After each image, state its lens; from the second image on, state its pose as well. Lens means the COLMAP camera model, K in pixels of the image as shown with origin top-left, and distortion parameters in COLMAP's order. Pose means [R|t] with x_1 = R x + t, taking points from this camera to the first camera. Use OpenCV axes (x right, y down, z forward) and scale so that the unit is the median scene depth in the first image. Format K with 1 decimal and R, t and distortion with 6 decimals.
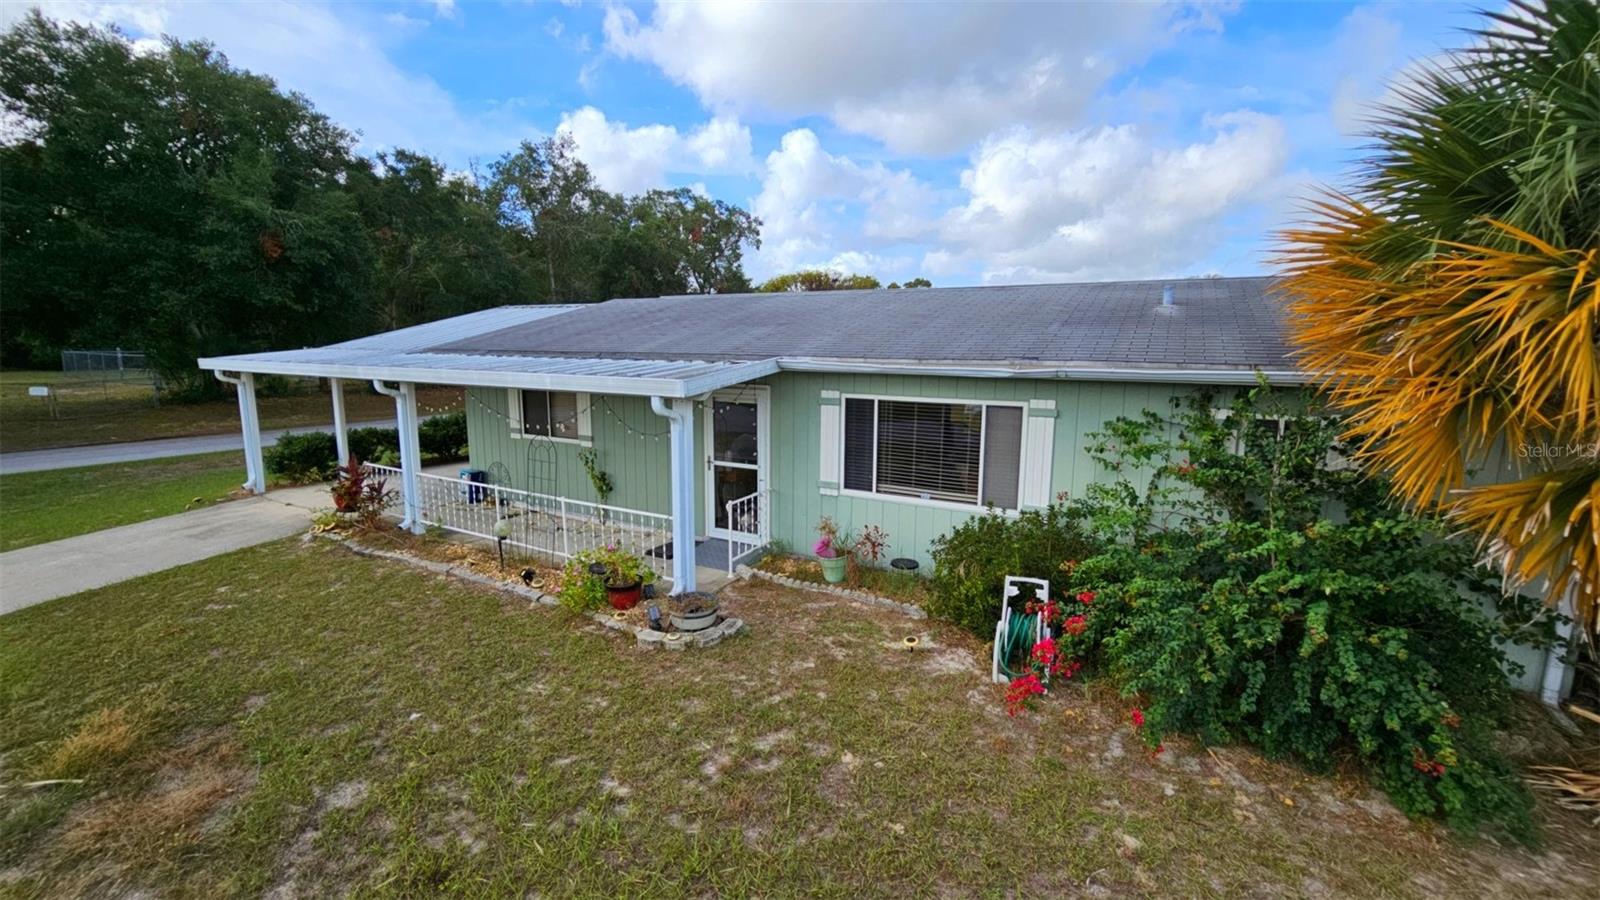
lens RADIAL K [[657.0, 0, 801.8], [0, 657.0, 446.0], [0, 0, 1]] dist [0.000814, -0.000713]
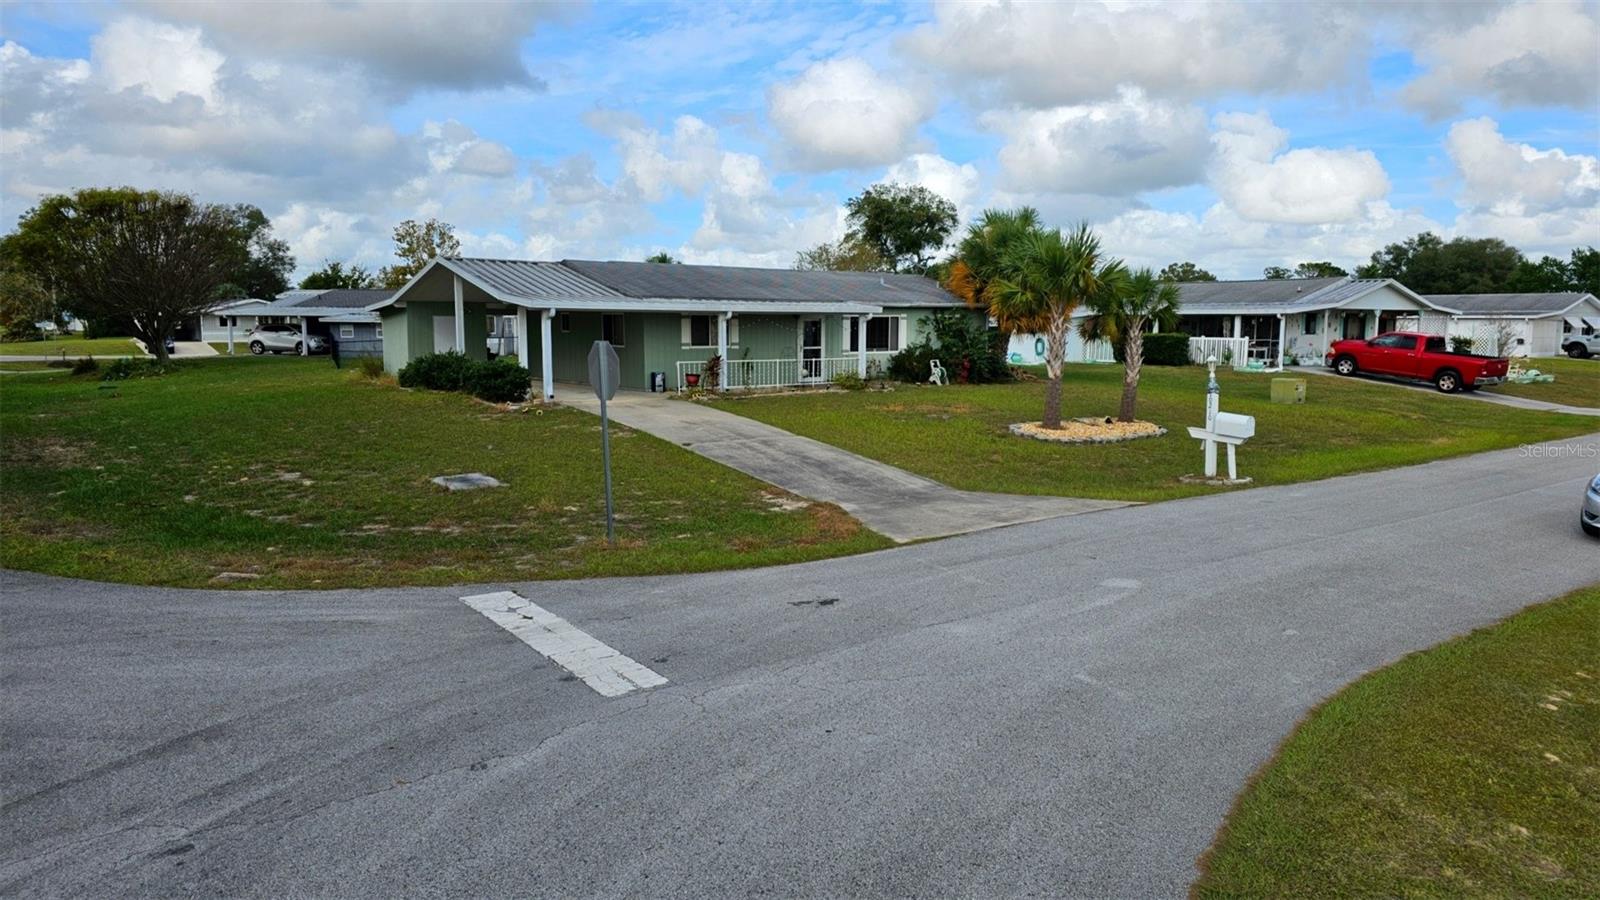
lens RADIAL K [[1052.5, 0, 806.3], [0, 1052.5, 453.3], [0, 0, 1]] dist [0.084964, -0.002213]
pose [[0.396876, -0.123169, 0.909571, -4.156572], [0.136472, 0.987859, 0.074224, 0.139562], [-0.907670, 0.094674, 0.408867, -0.552890]]
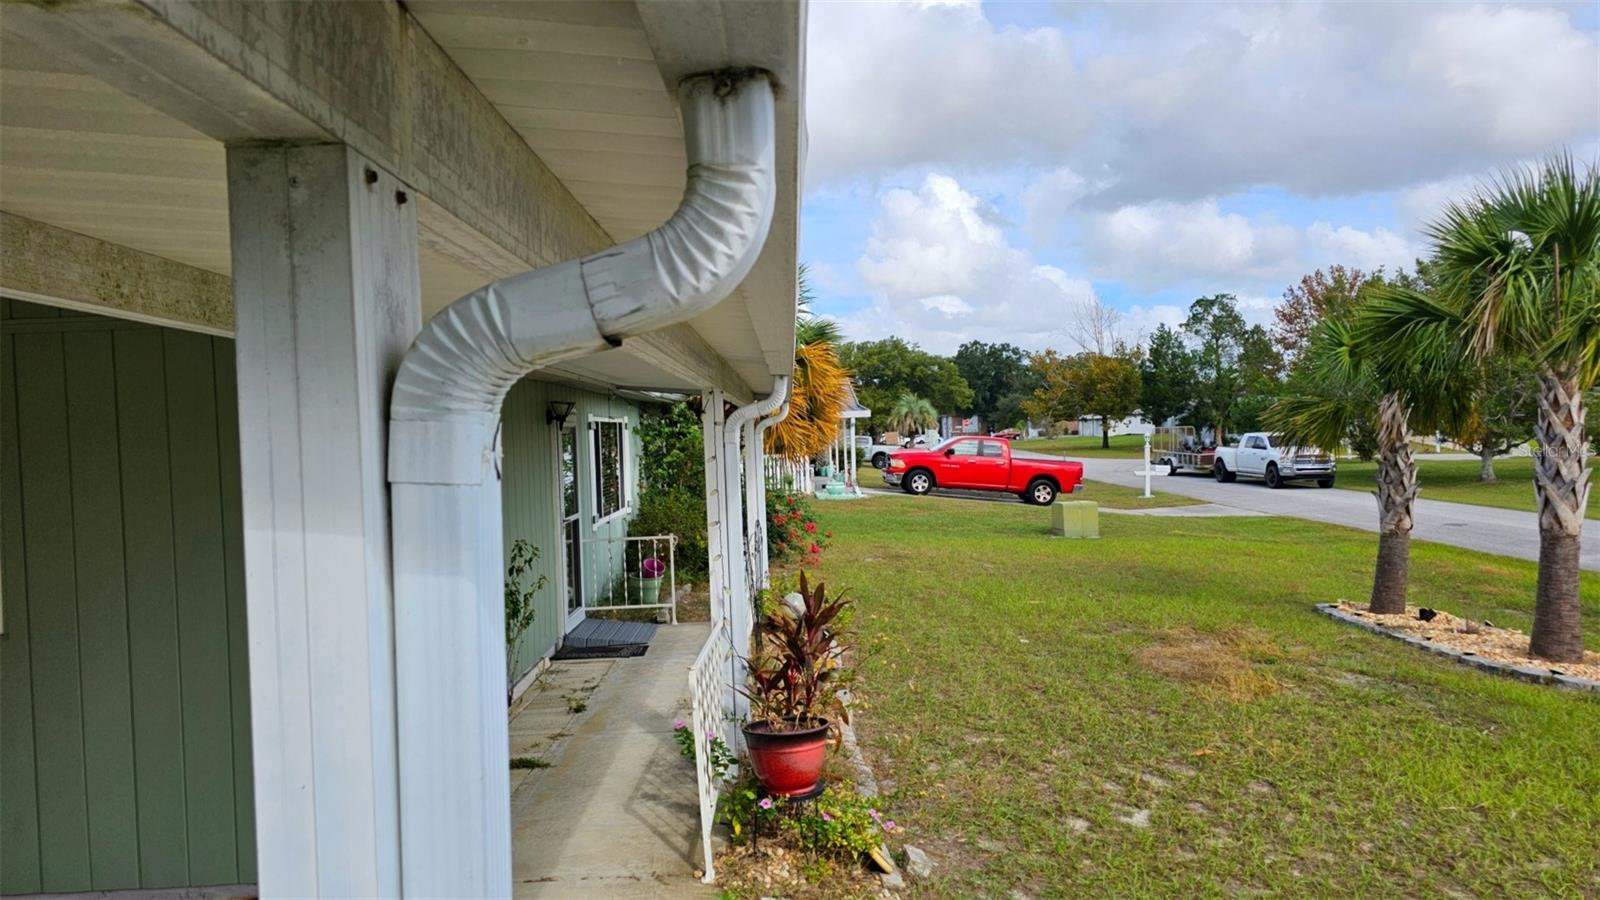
lens RADIAL K [[1073.3, 0, 799.1], [0, 1073.3, 446.9], [0, 0, 1]] dist [0.083439, -0.071428]
pose [[-0.498845, -0.003812, 0.866683, -1.482010], [0.162271, 0.981896, 0.097719, -0.146390], [-0.851365, 0.189384, -0.489195, 1.587214]]
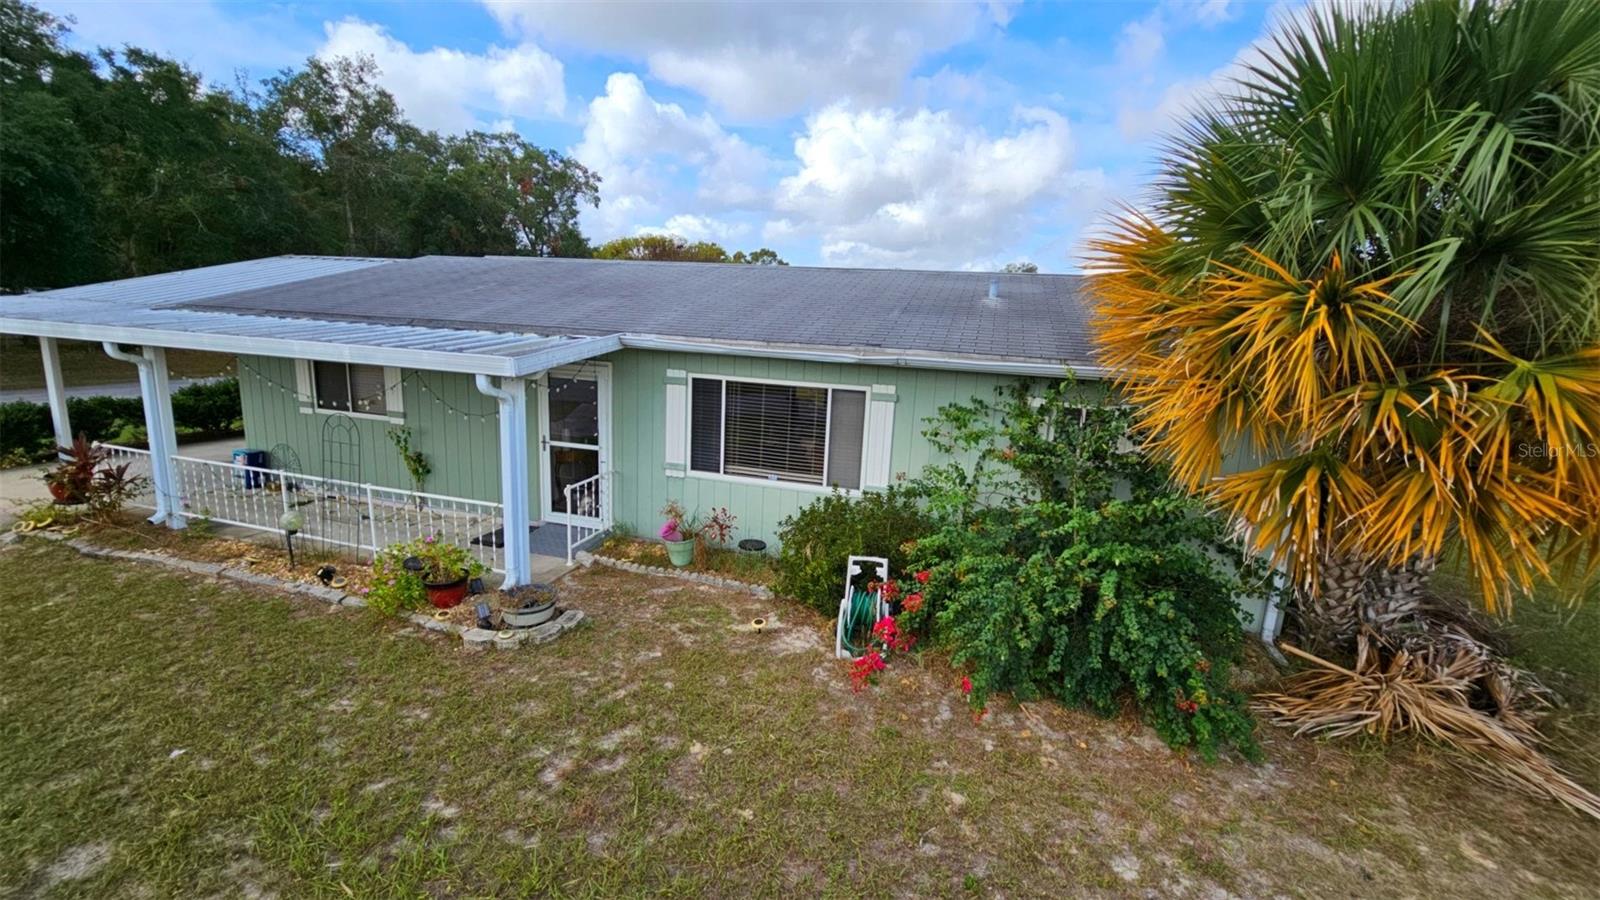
lens RADIAL K [[656.5, 0, 801.6], [0, 656.5, 446.5], [0, 0, 1]] dist [-0.004643, 0.002012]
pose [[0.972682, -0.004077, 0.232107, -0.002383], [-0.006891, 0.998898, 0.046421, -0.018057], [-0.232041, -0.046752, 0.971582, 0.012173]]
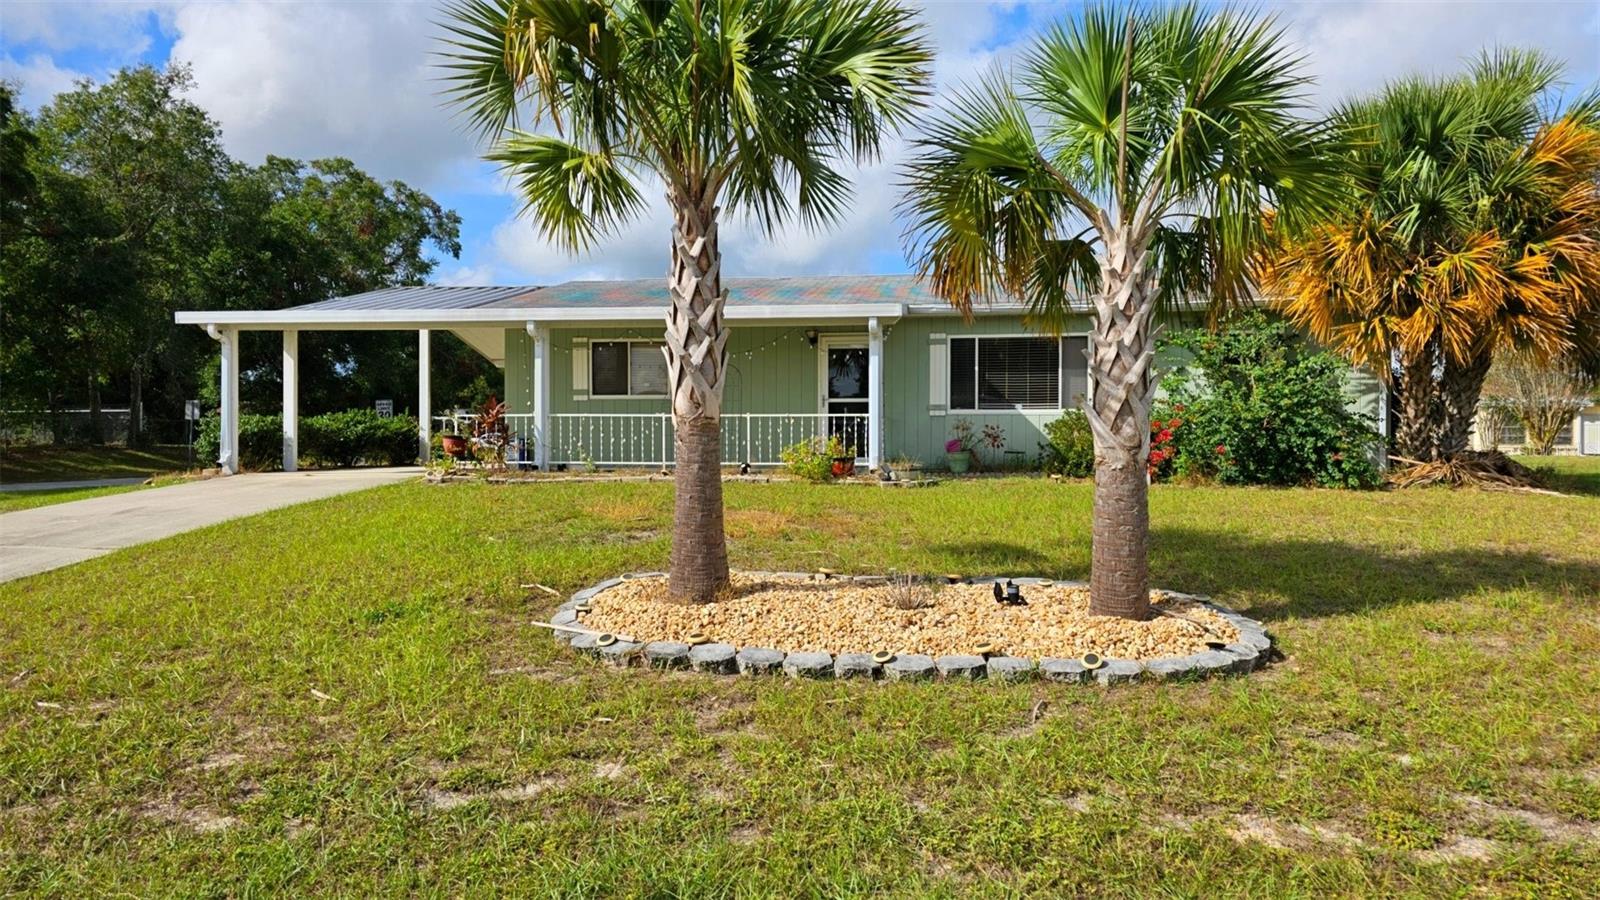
lens RADIAL K [[1065.2, 0, 803.4], [0, 1065.2, 442.9], [0, 0, 1]] dist [0.077213, -0.071263]
pose [[0.936306, -0.009057, 0.351068, -1.007593], [0.058681, 0.989648, -0.130971, 0.415237], [-0.346247, 0.143230, 0.927145, -0.881969]]
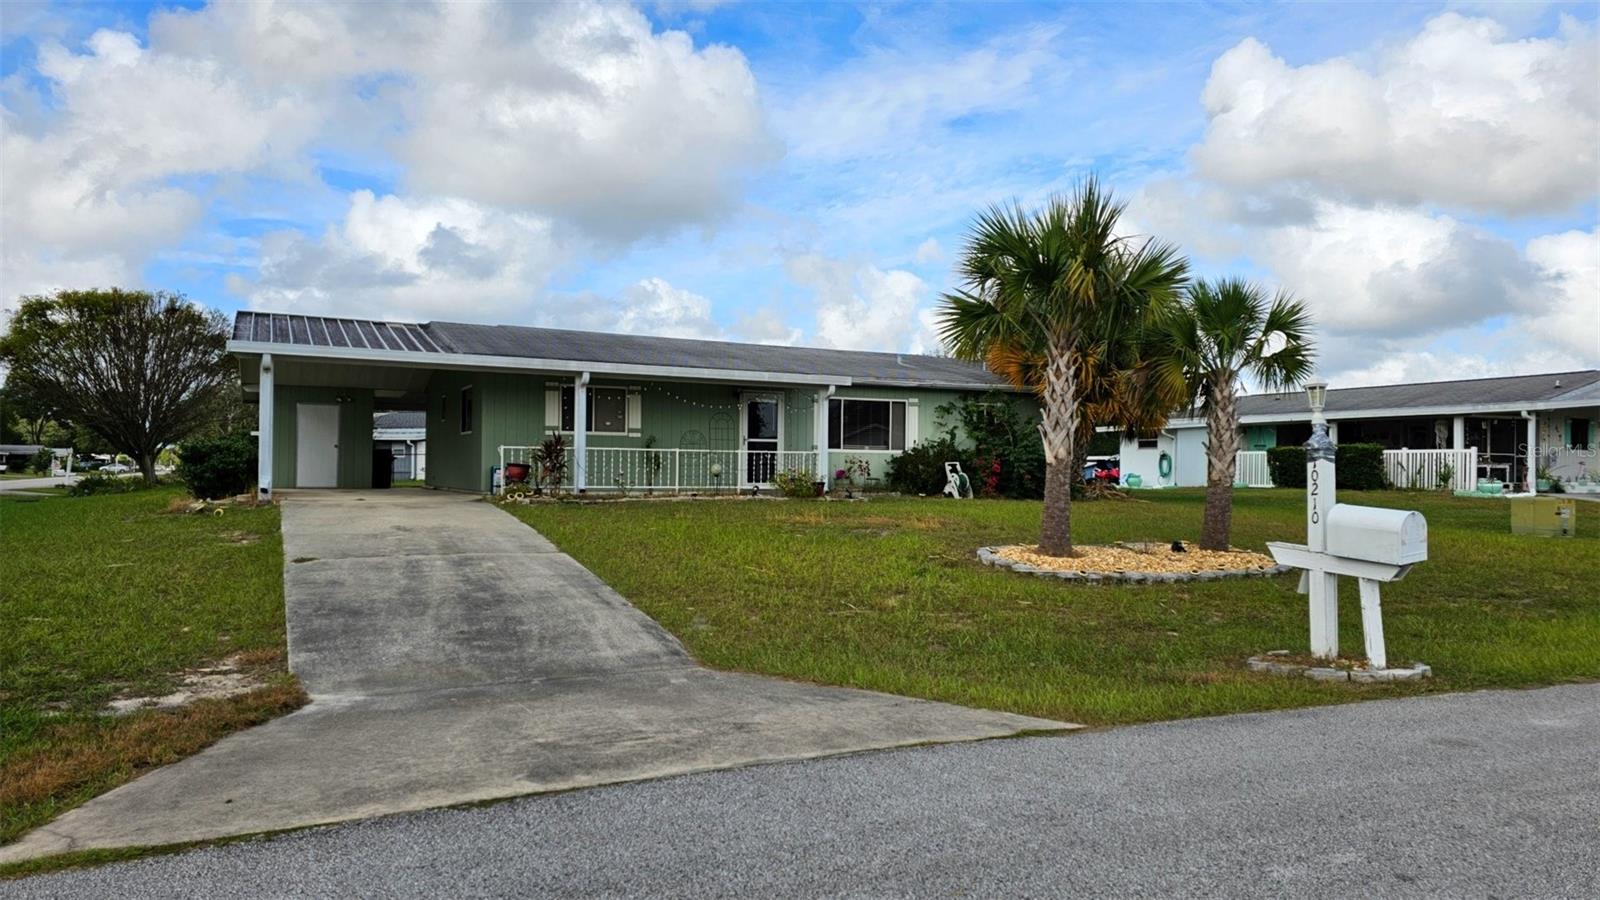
lens RADIAL K [[1057.6, 0, 788.7], [0, 1057.6, 451.0], [0, 0, 1]] dist [0.087795, -0.065629]
pose [[0.567582, 0.011371, 0.823238, -2.572492], [0.118078, 0.988444, -0.095062, 0.361363], [-0.814806, 0.151162, 0.559680, -0.584859]]
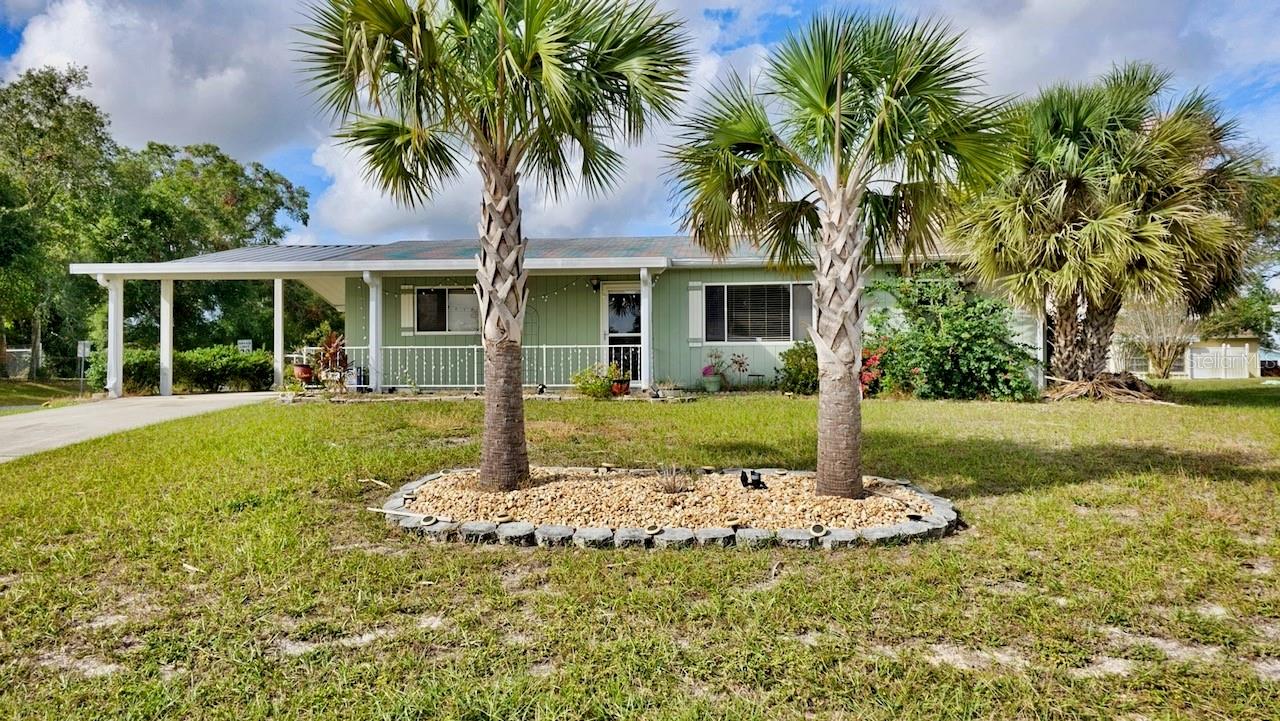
lens RADIAL K [[852.3, 0, 628.0], [0, 852.3, 358.9], [0, 0, 1]] dist [0.082426, -0.083199]
pose [[0.919047, -0.006925, 0.394087, -1.007585], [0.070391, 0.986656, -0.146820, 0.431214], [-0.387811, 0.162674, 0.907270, -0.879331]]
